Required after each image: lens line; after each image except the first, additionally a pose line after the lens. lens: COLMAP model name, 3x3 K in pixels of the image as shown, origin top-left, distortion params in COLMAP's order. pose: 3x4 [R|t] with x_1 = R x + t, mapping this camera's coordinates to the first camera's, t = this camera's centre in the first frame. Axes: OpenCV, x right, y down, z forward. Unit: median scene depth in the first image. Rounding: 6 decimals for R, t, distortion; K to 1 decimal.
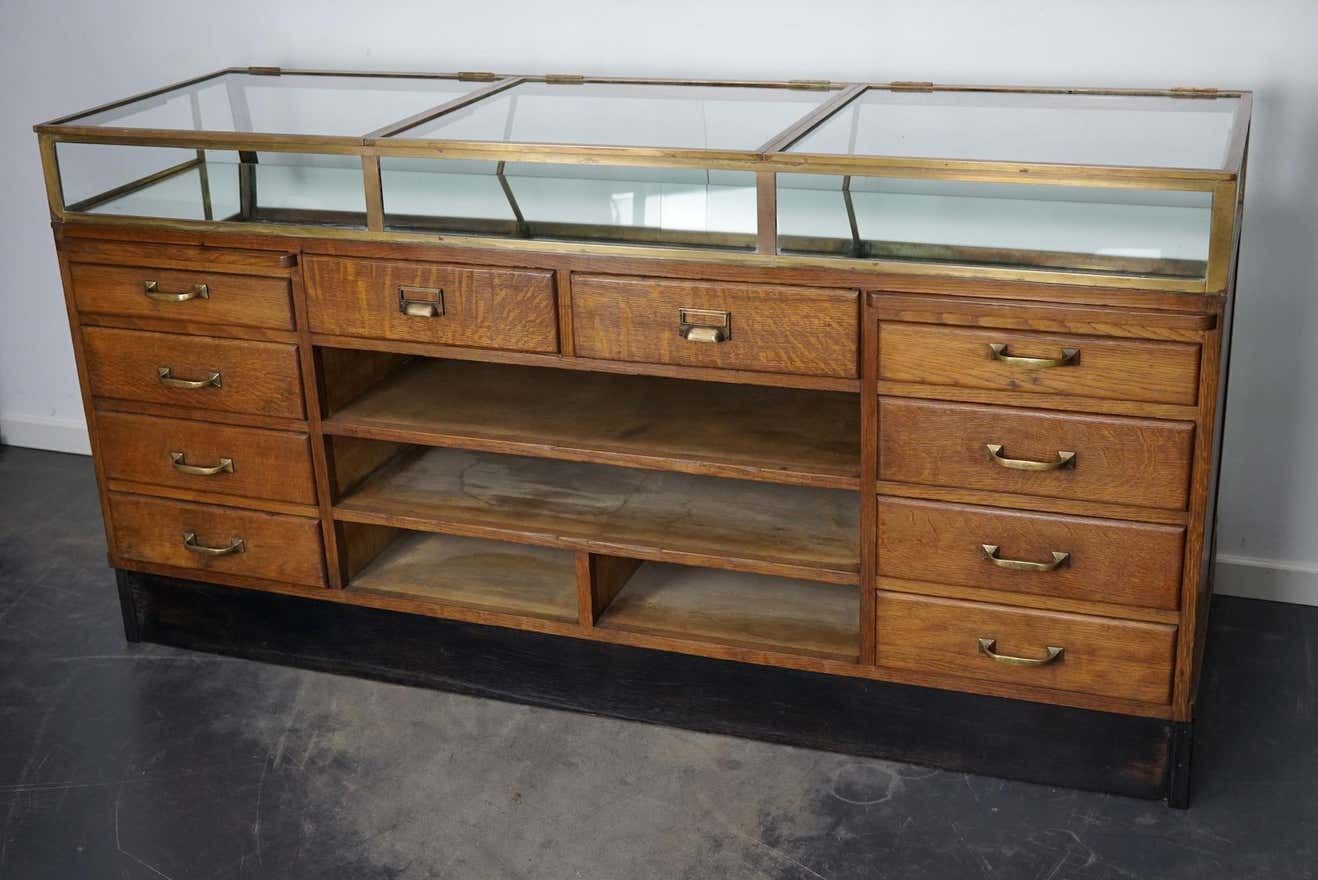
lens RADIAL K [[1704.0, 0, 656.8], [0, 1704.0, 445.1], [0, 0, 1]] dist [-0.084444, 0.000000]
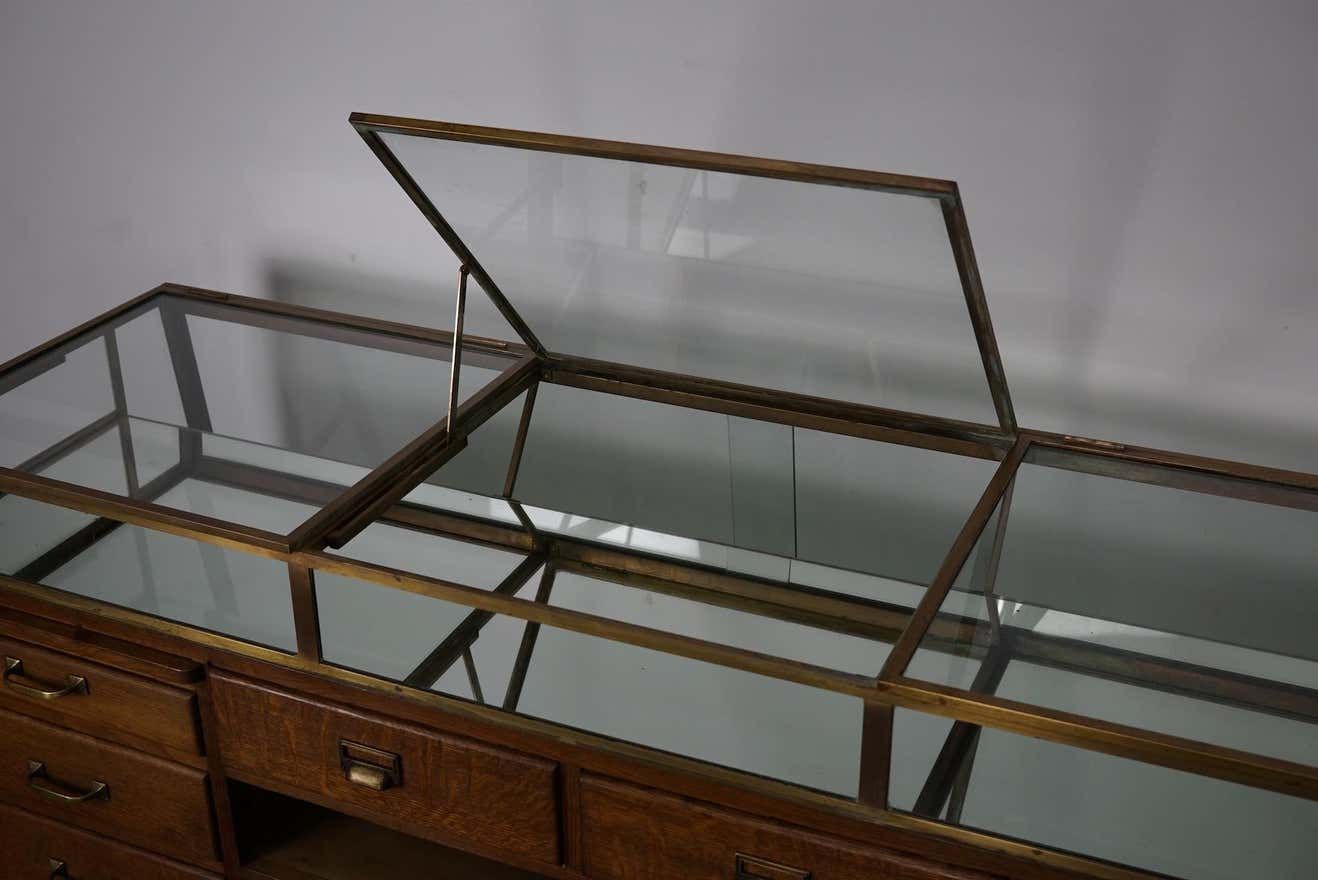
lens RADIAL K [[1704.0, 0, 668.5], [0, 1704.0, 441.4], [0, 0, 1]] dist [-0.084444, 0.000000]
pose [[0.997821, 0.055601, -0.035536, 0.001347], [-0.053120, 0.996317, 0.067317, -0.272217], [0.039148, -0.065282, 0.997099, 0.320508]]
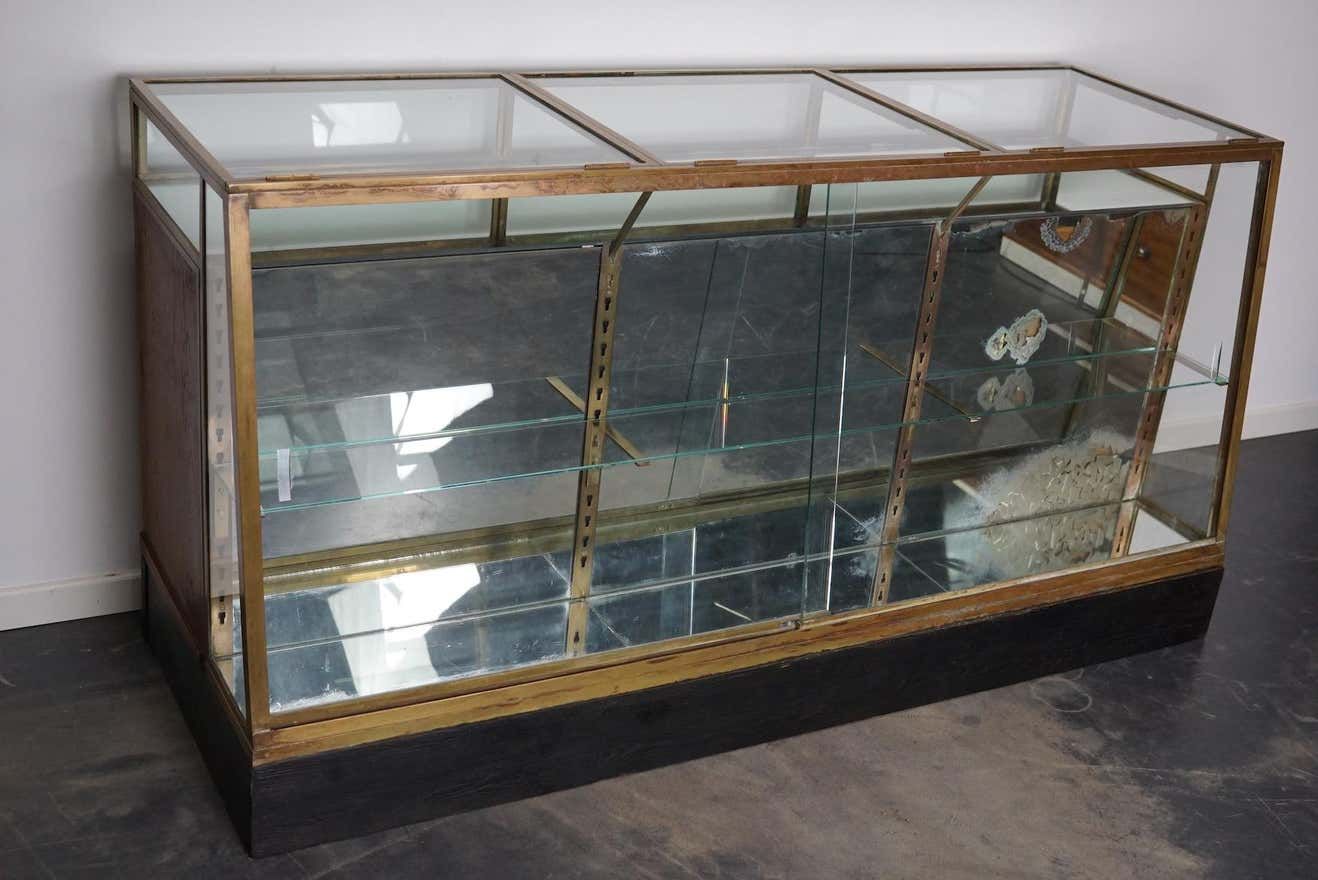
lens RADIAL K [[1704.0, 0, 658.2], [0, 1704.0, 438.2], [0, 0, 1]] dist [-0.084444, 0.000000]
pose [[0.648962, -0.211419, 0.730856, -0.886733], [0.163898, 0.976909, 0.137063, -0.182231], [-0.742957, 0.030837, 0.668628, 0.423301]]
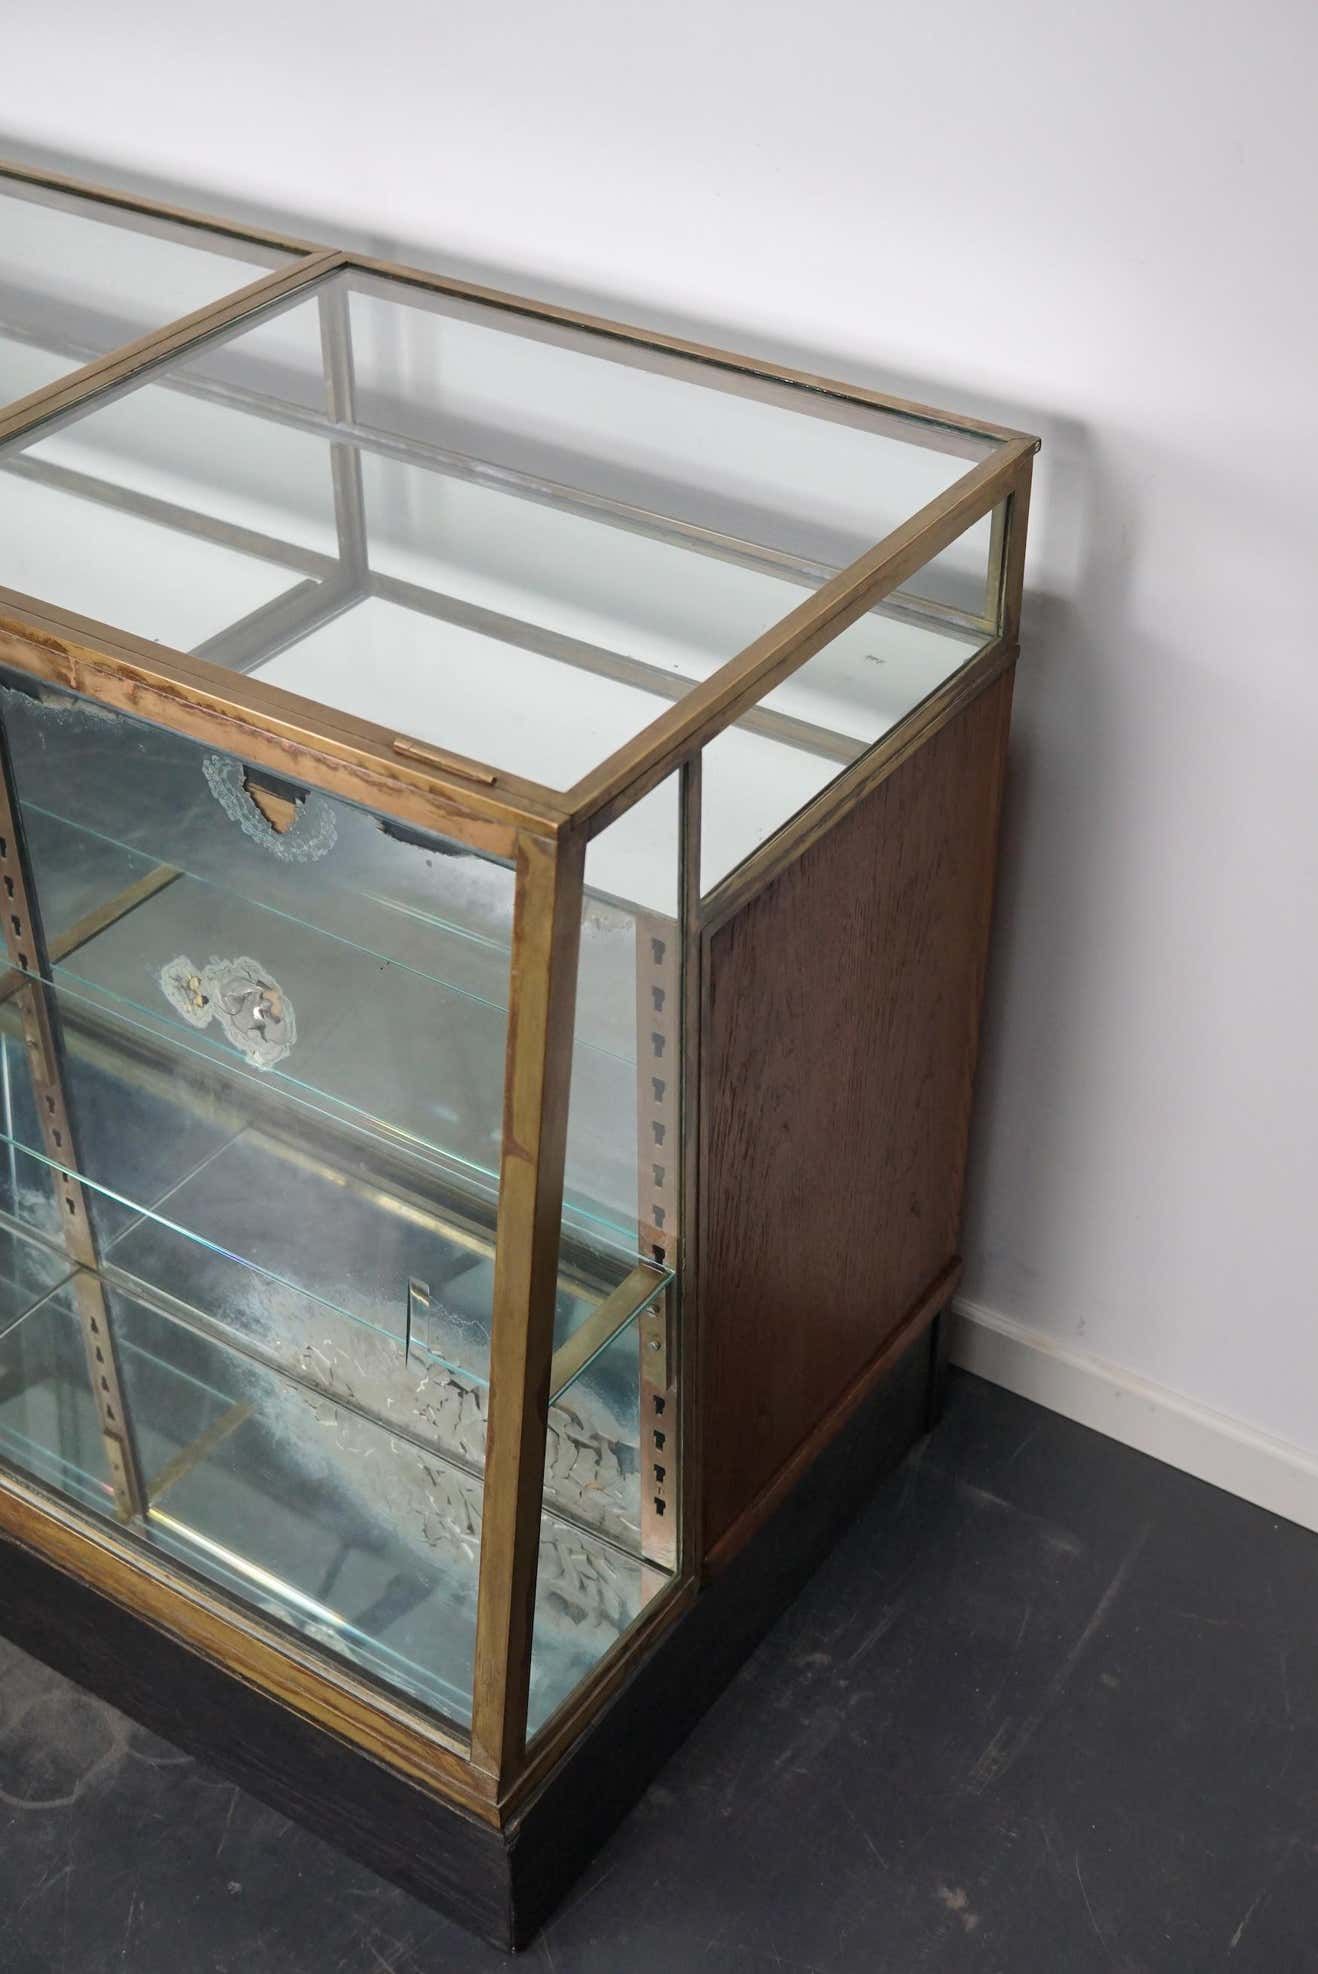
lens RADIAL K [[2552.1, 0, 662.0], [0, 2552.1, 979.3], [0, 0, 1]] dist [-0.084444, 0.000000]
pose [[0.971326, 0.175856, -0.160000, 0.392851], [-0.125358, 0.950644, 0.283835, -0.276115], [0.202017, -0.255639, 0.945430, 0.363747]]
